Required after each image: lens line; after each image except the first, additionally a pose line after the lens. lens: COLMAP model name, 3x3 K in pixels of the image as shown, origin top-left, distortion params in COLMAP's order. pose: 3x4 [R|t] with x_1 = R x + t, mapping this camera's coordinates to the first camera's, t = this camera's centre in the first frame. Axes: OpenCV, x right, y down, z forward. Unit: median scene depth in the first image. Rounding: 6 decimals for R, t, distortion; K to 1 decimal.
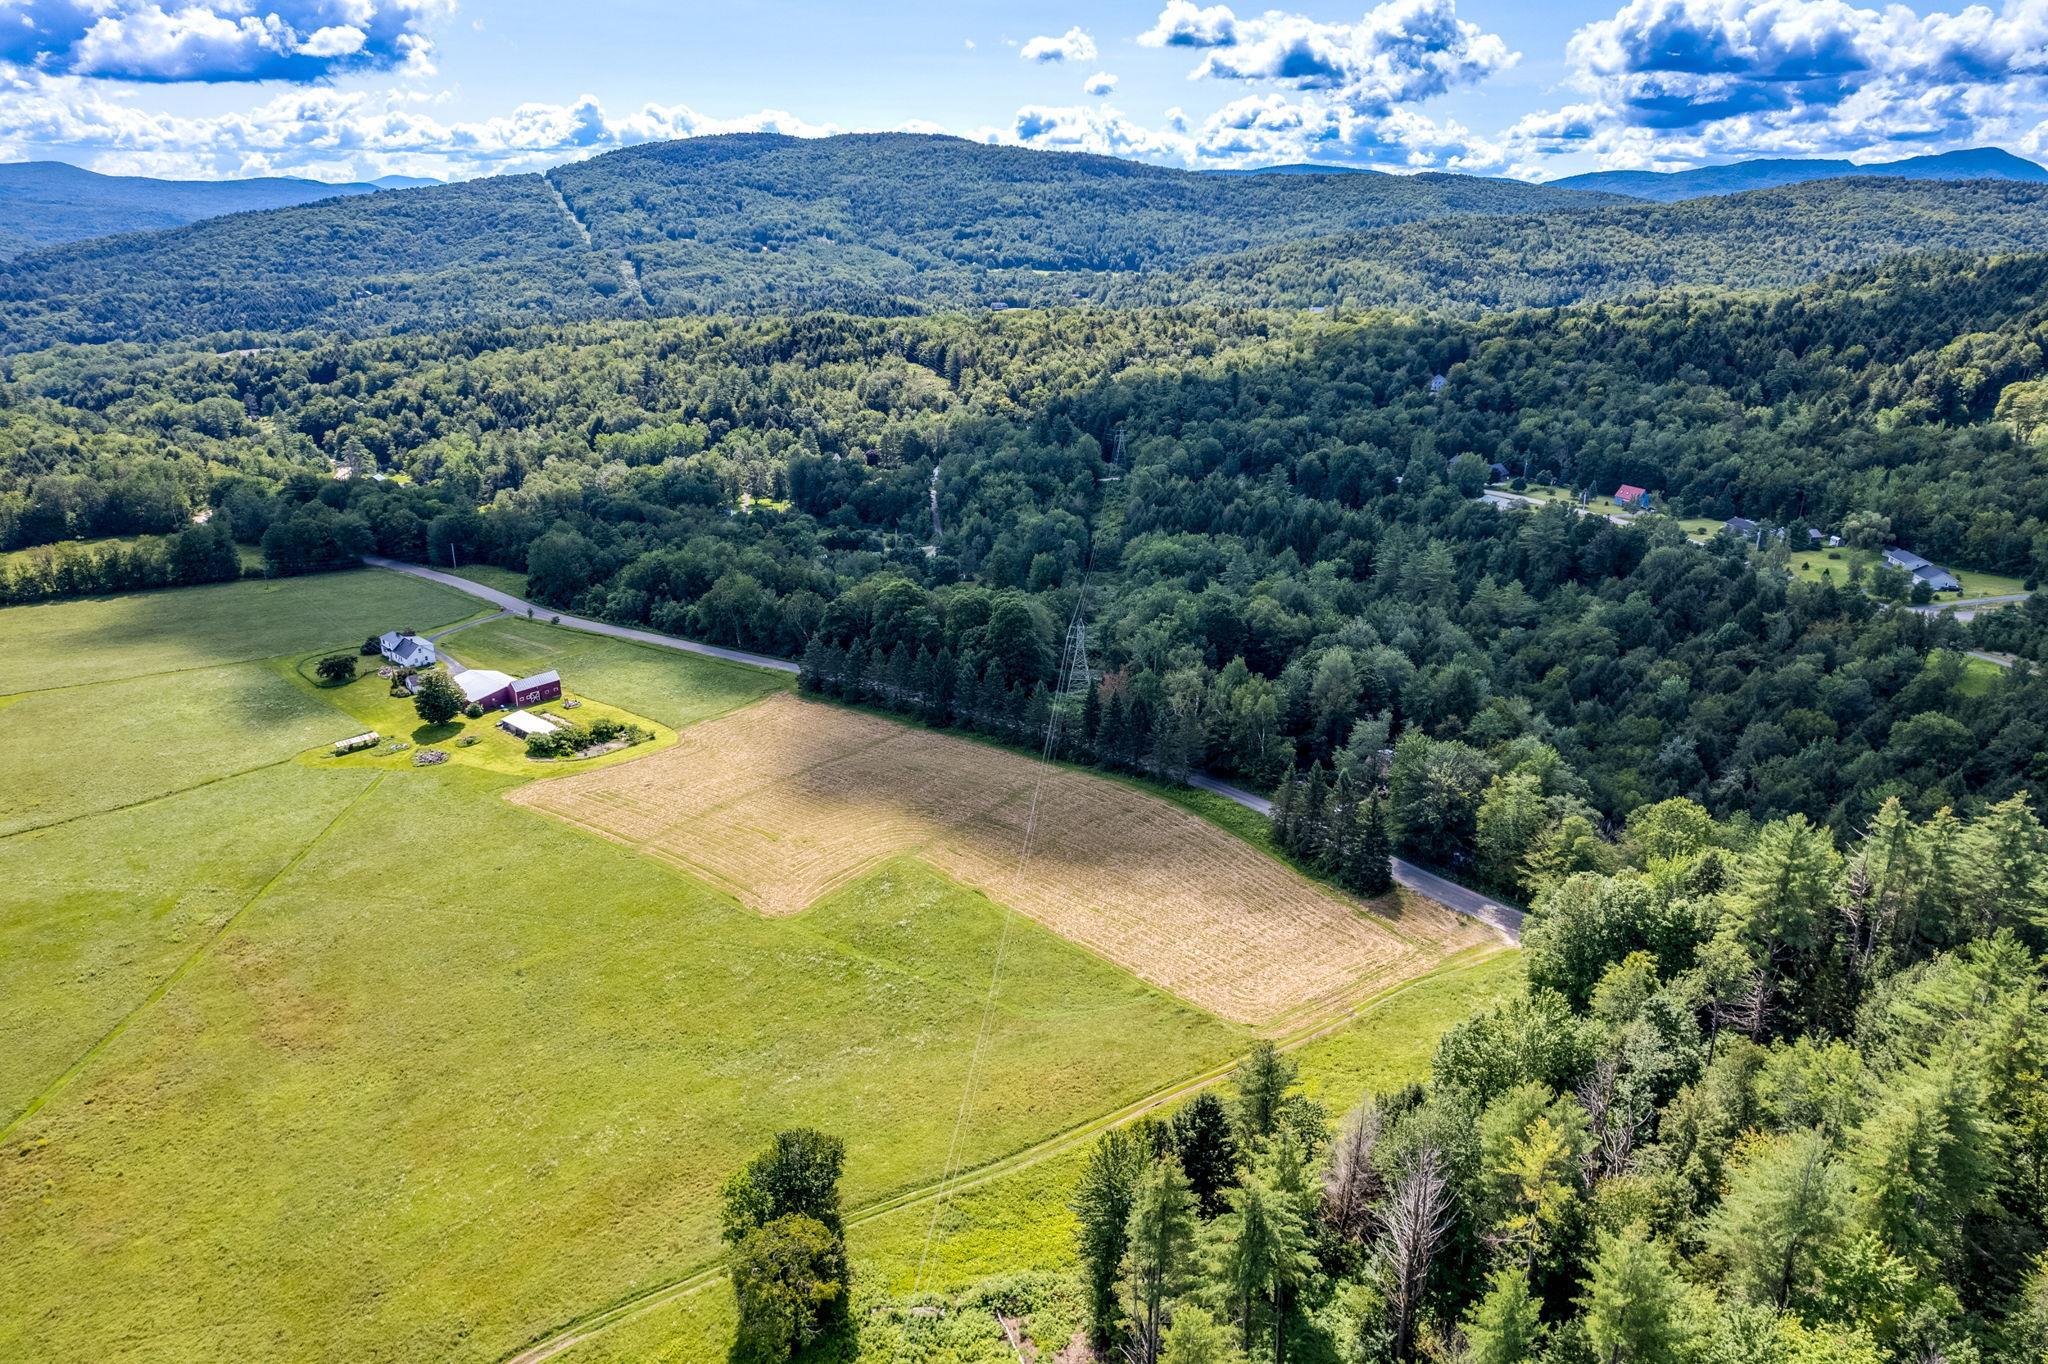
lens RADIAL K [[1313.0, 0, 1015.7], [0, 1313.0, 688.5], [0, 0, 1]] dist [-0.076041, 0.066769]
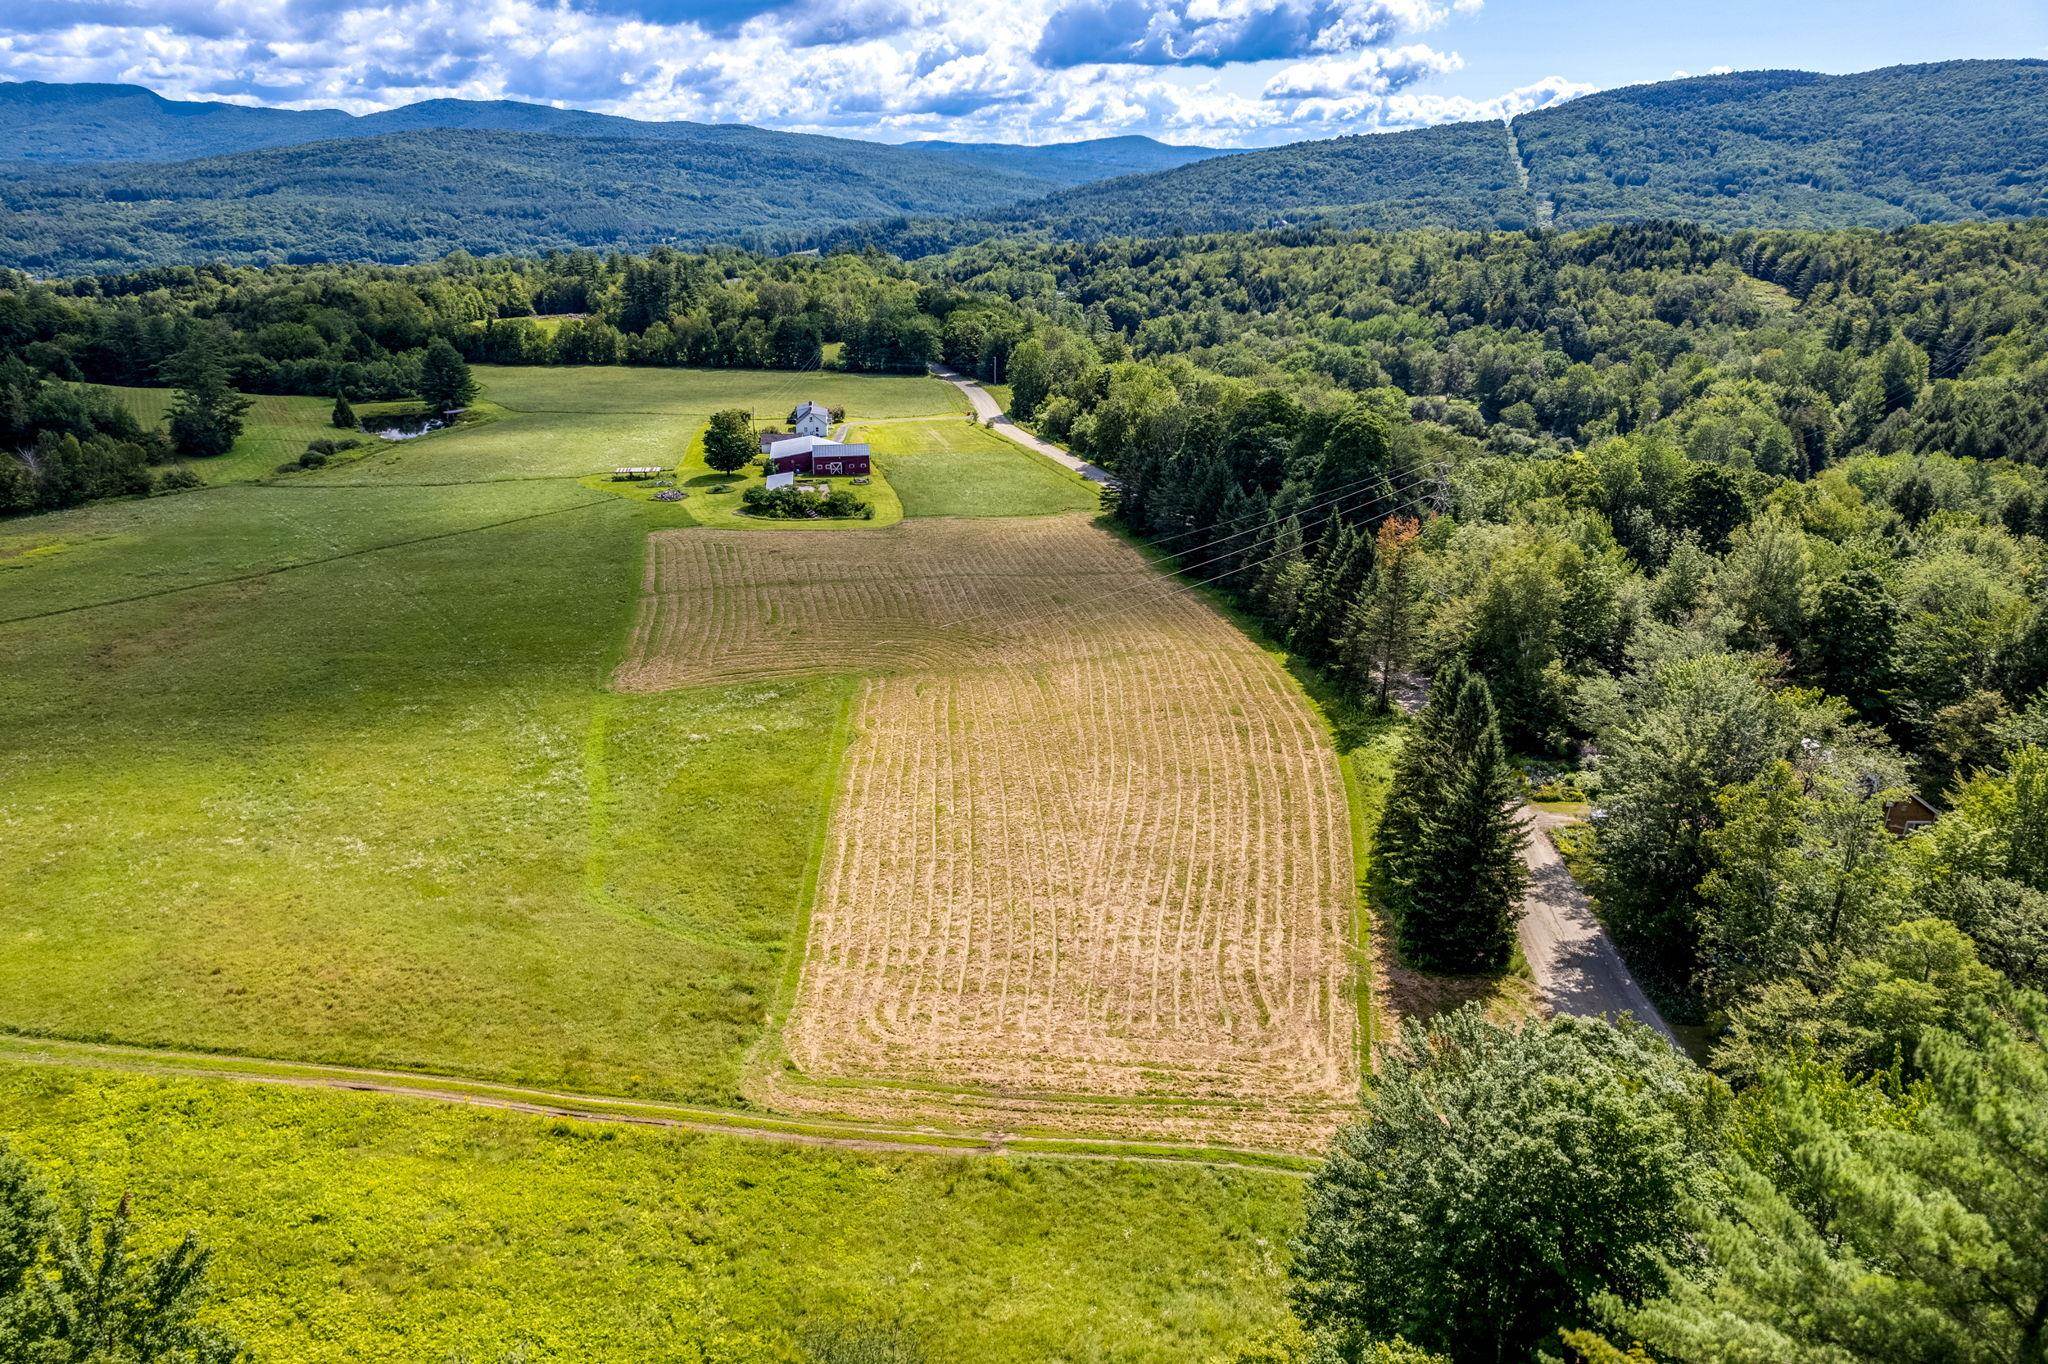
lens RADIAL K [[1313.0, 0, 1019.5], [0, 1313.0, 685.5], [0, 0, 1]] dist [-0.076041, 0.066769]
pose [[0.764241, 0.230397, -0.602373, 0.110525], [-0.221720, 0.970942, 0.090068, 0.016273], [0.605621, 0.064725, 0.793117, 0.155257]]
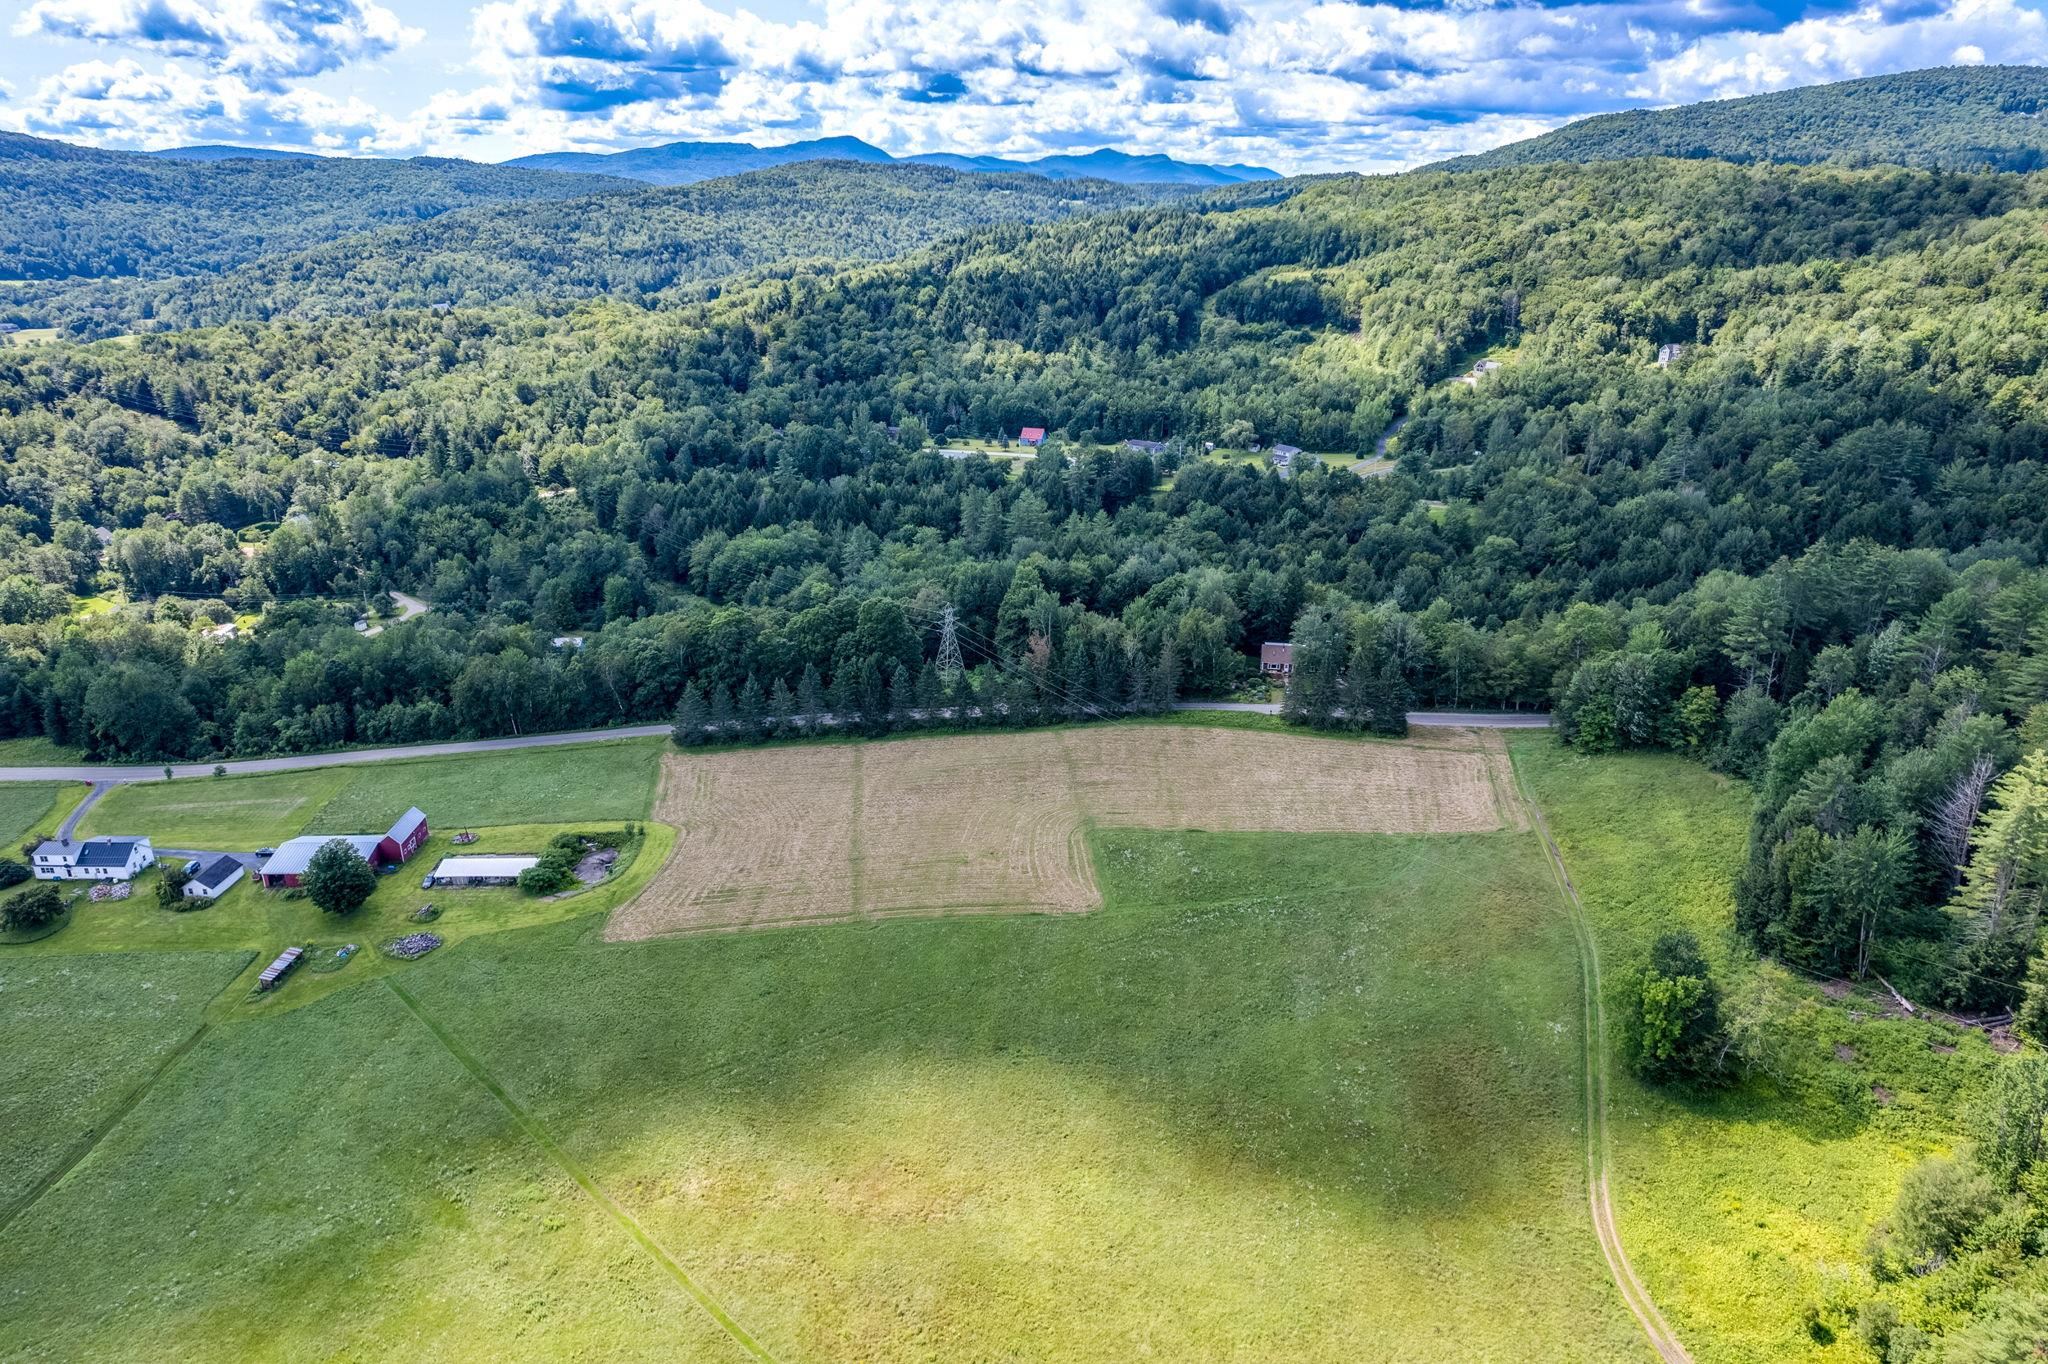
lens RADIAL K [[1313.0, 0, 1020.3], [0, 1313.0, 695.1], [0, 0, 1]] dist [-0.076041, 0.066769]
pose [[0.733681, -0.248378, 0.632472, -0.225208], [0.237720, 0.965802, 0.103519, -0.029297], [-0.636554, 0.074402, 0.767635, 0.063849]]
